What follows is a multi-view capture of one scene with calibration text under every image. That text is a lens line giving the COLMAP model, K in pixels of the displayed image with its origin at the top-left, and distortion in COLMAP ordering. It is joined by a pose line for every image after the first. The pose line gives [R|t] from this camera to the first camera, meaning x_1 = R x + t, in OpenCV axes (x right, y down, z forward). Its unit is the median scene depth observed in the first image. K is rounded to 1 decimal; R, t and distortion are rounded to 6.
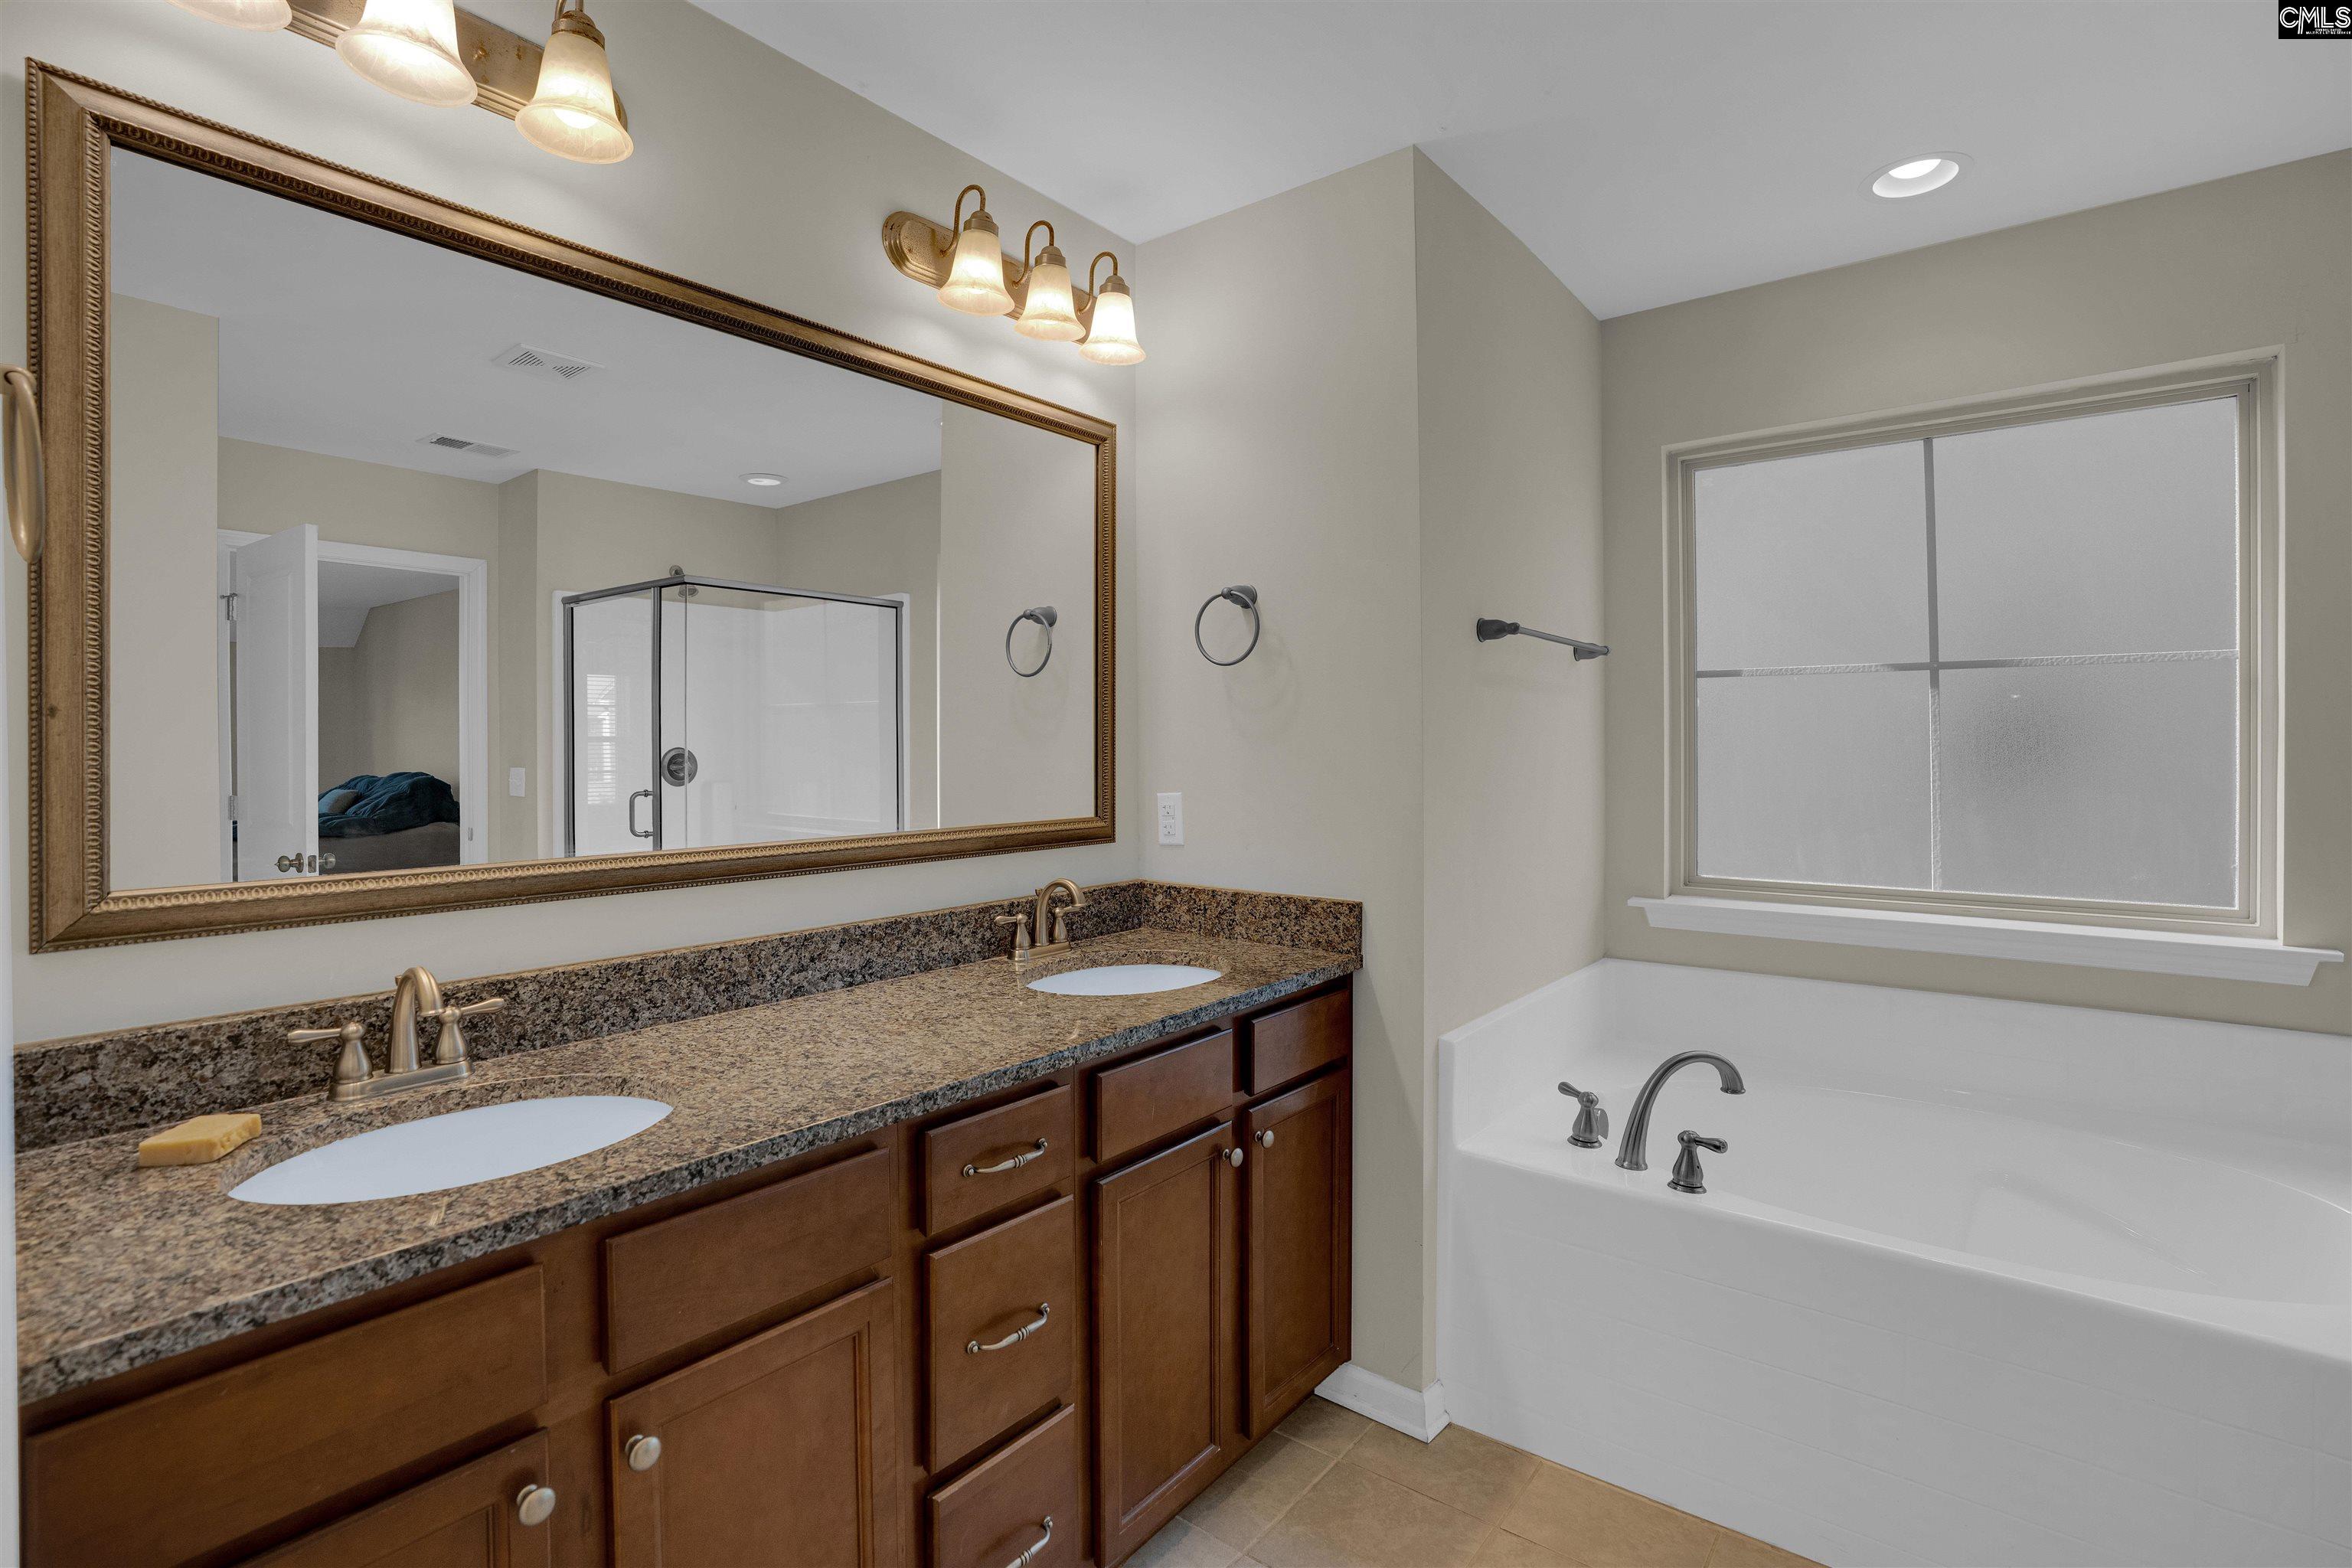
lens RADIAL K [[1097.4, 0, 1176.0], [0, 1097.4, 784.0], [0, 0, 1]] dist [-0.019614, 0.001183]
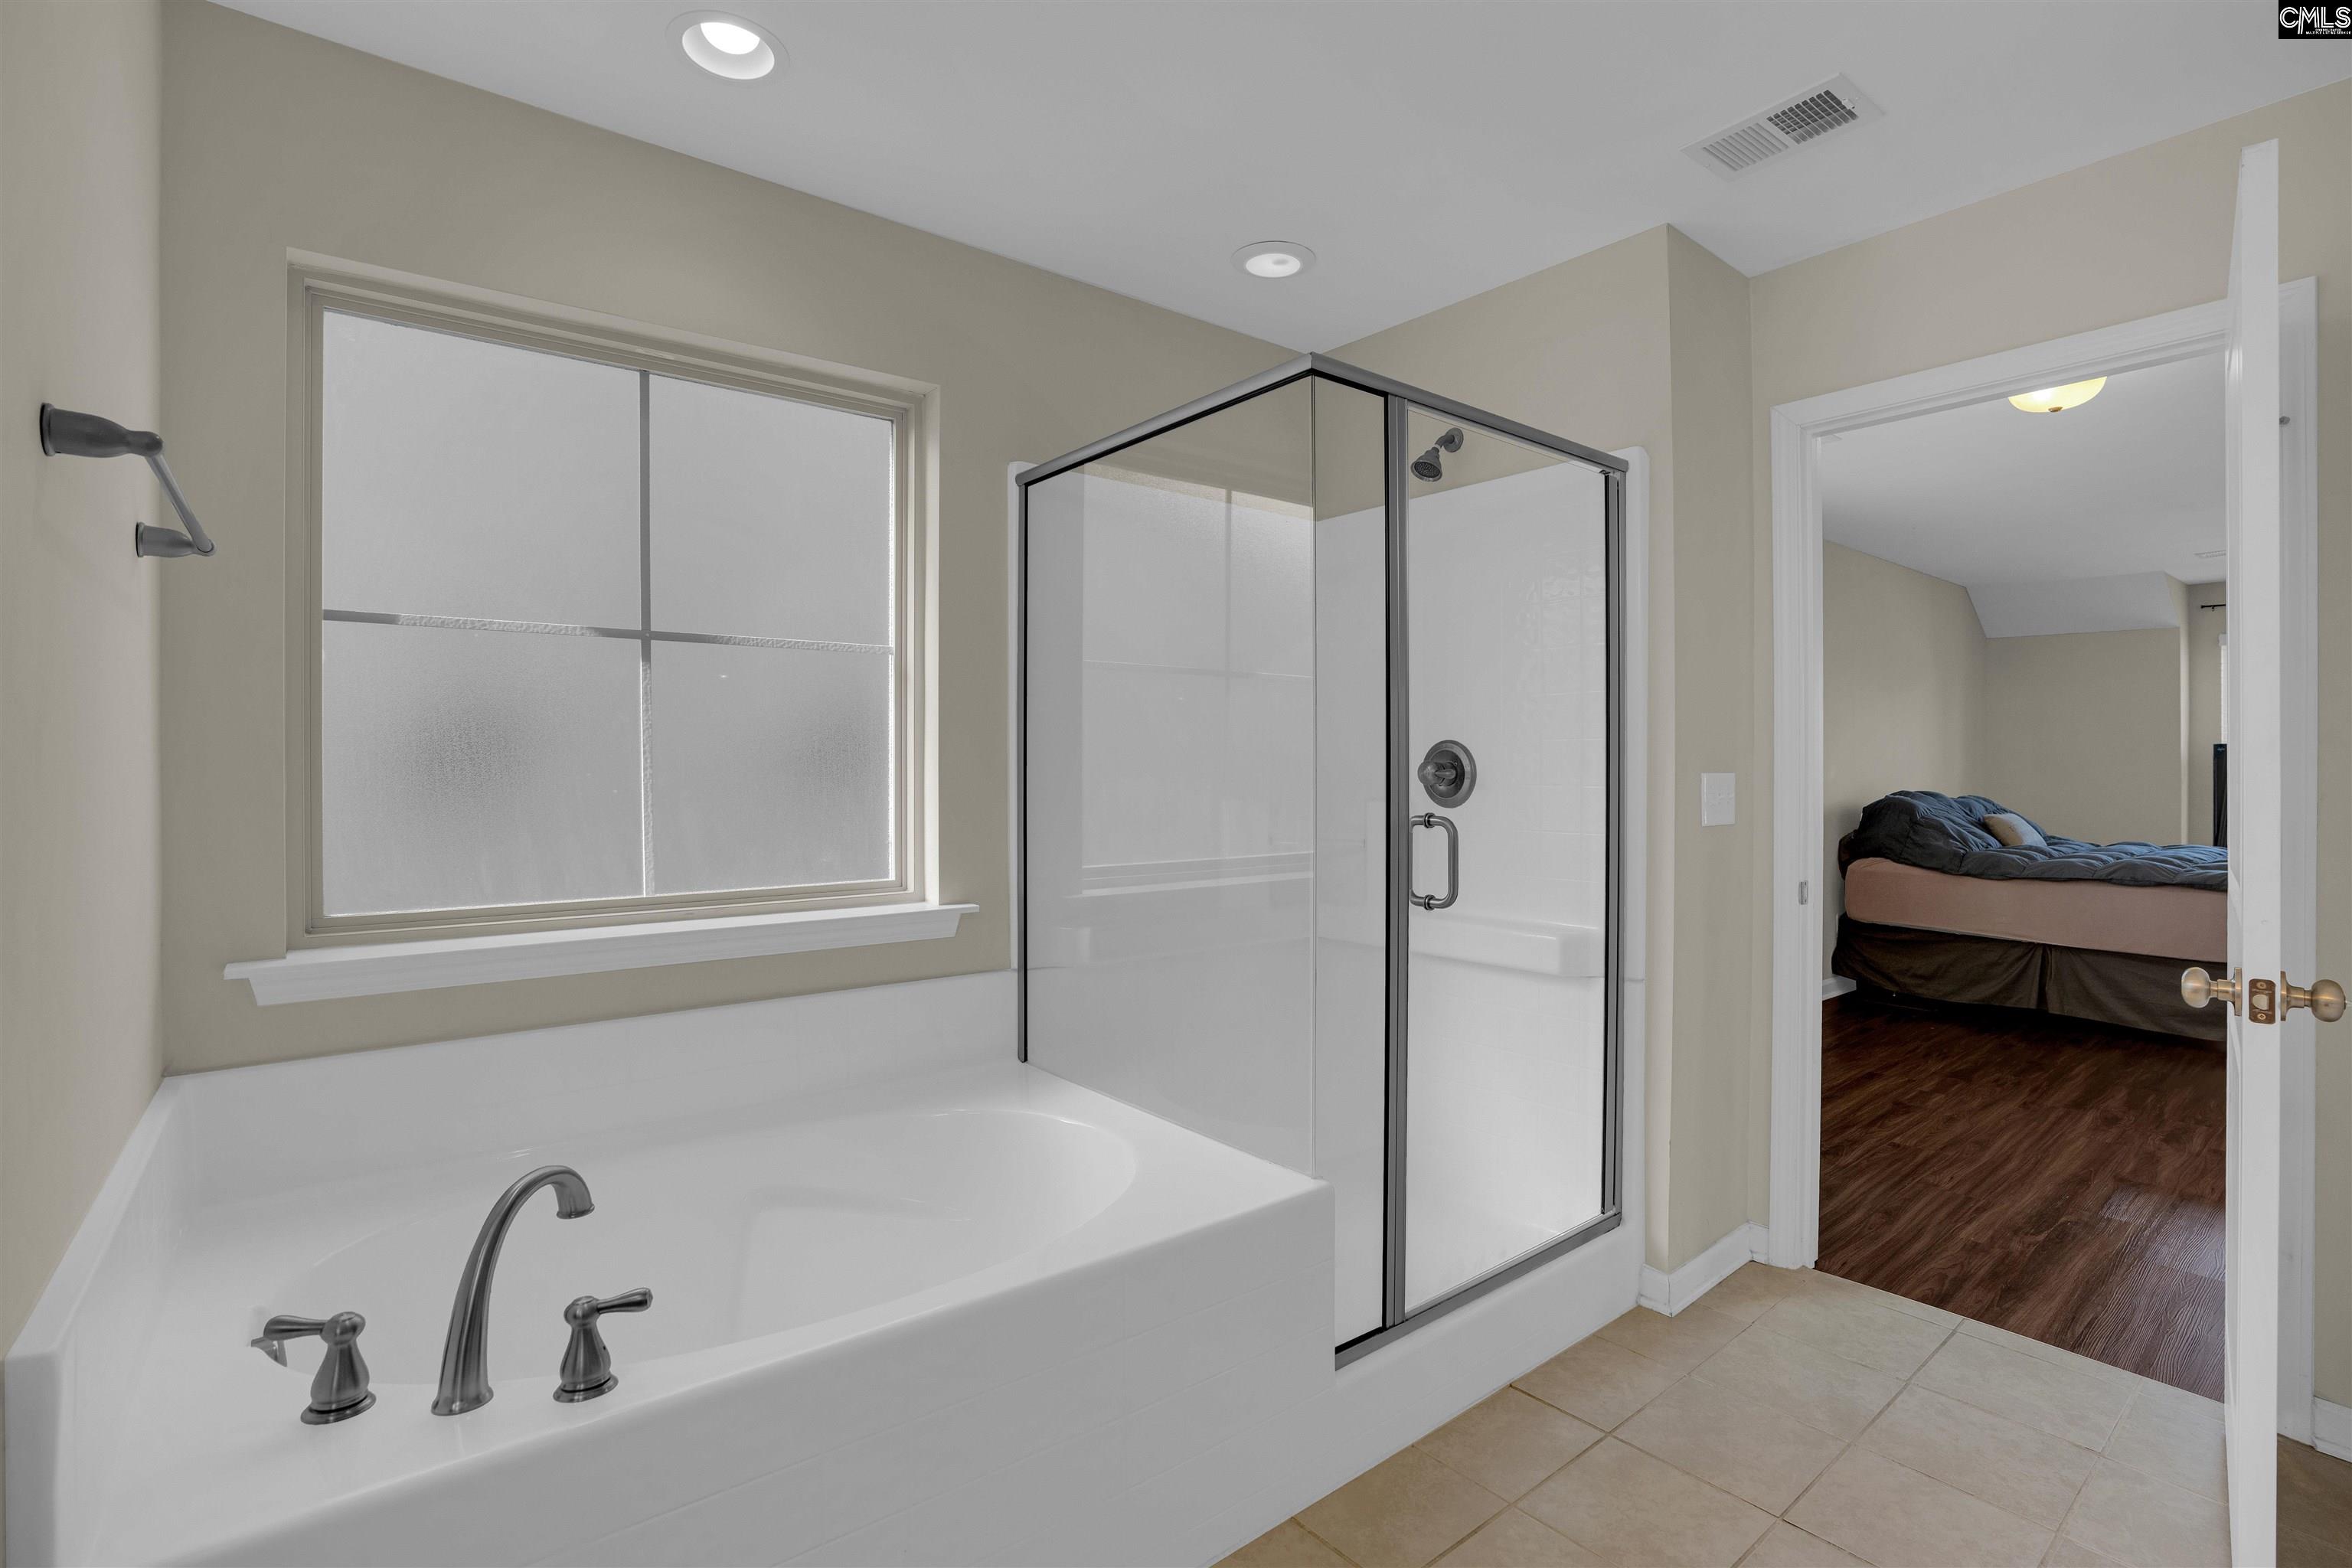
lens RADIAL K [[1100.7, 0, 1174.7], [0, 1100.7, 771.3], [0, 0, 1]] dist [-0.054662, 0.027589]
pose [[0.241956, 0.002095, 0.970285, -0.041964], [0.035116, 0.999324, -0.010914, 0.025099], [-0.969651, 0.036713, 0.241719, 0.405098]]
